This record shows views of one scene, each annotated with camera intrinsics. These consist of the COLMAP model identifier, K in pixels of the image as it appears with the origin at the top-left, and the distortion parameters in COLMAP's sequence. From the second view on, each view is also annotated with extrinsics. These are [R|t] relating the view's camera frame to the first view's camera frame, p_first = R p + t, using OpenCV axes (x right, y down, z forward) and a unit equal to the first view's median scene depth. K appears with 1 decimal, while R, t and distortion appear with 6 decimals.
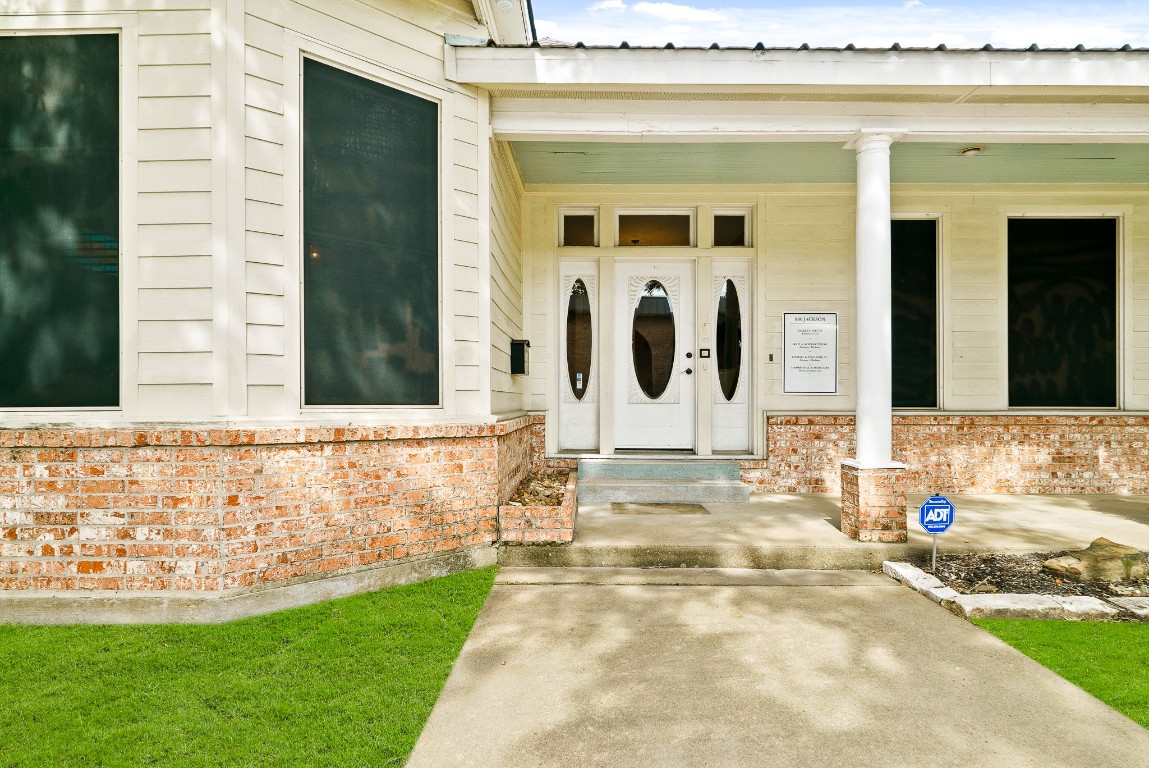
lens RADIAL K [[765.1, 0, 574.1], [0, 765.1, 404.8], [0, 0, 1]] dist [0.002356, 0.000389]
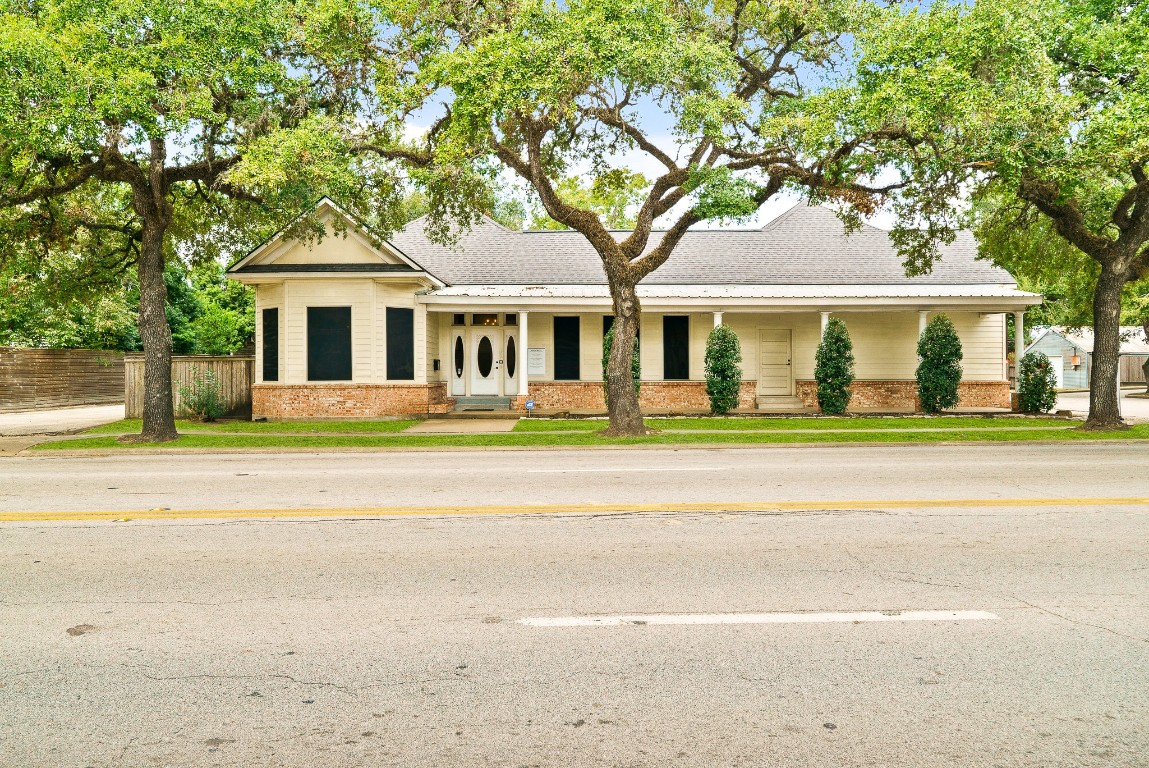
lens RADIAL K [[816.7, 0, 574.5], [0, 816.7, 384.0], [0, 0, 1]] dist [-0.000454, 0.000085]
pose [[0.998700, -0.003910, 0.050826, 0.294751], [0.003518, 0.999963, 0.007795, -0.005046], [-0.050855, -0.007606, 0.998677, -2.186416]]
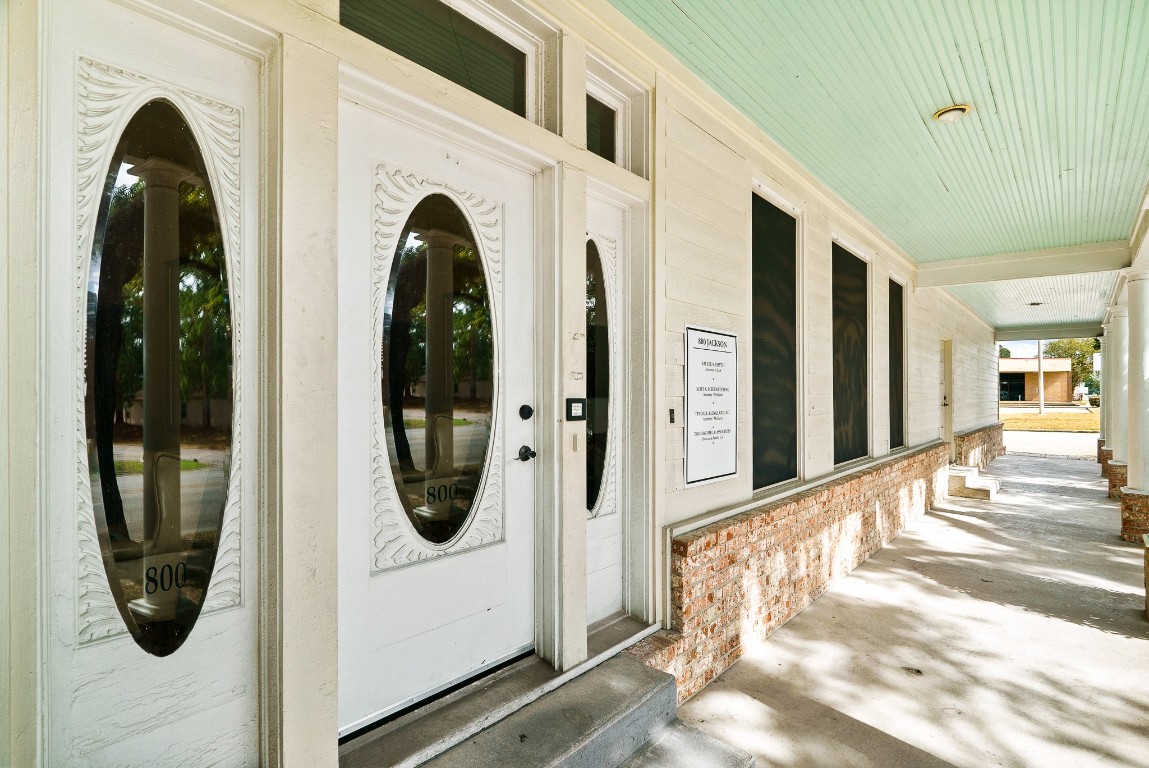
lens RADIAL K [[520.6, 0, 574.5], [0, 520.6, 384.0], [0, 0, 1]] dist [0.003073, 0.000349]
pose [[0.642911, 0.005295, 0.765923, -0.038731], [-0.002057, 0.999984, -0.005187, -0.080549], [-0.765938, 0.001759, 0.642911, 0.837389]]
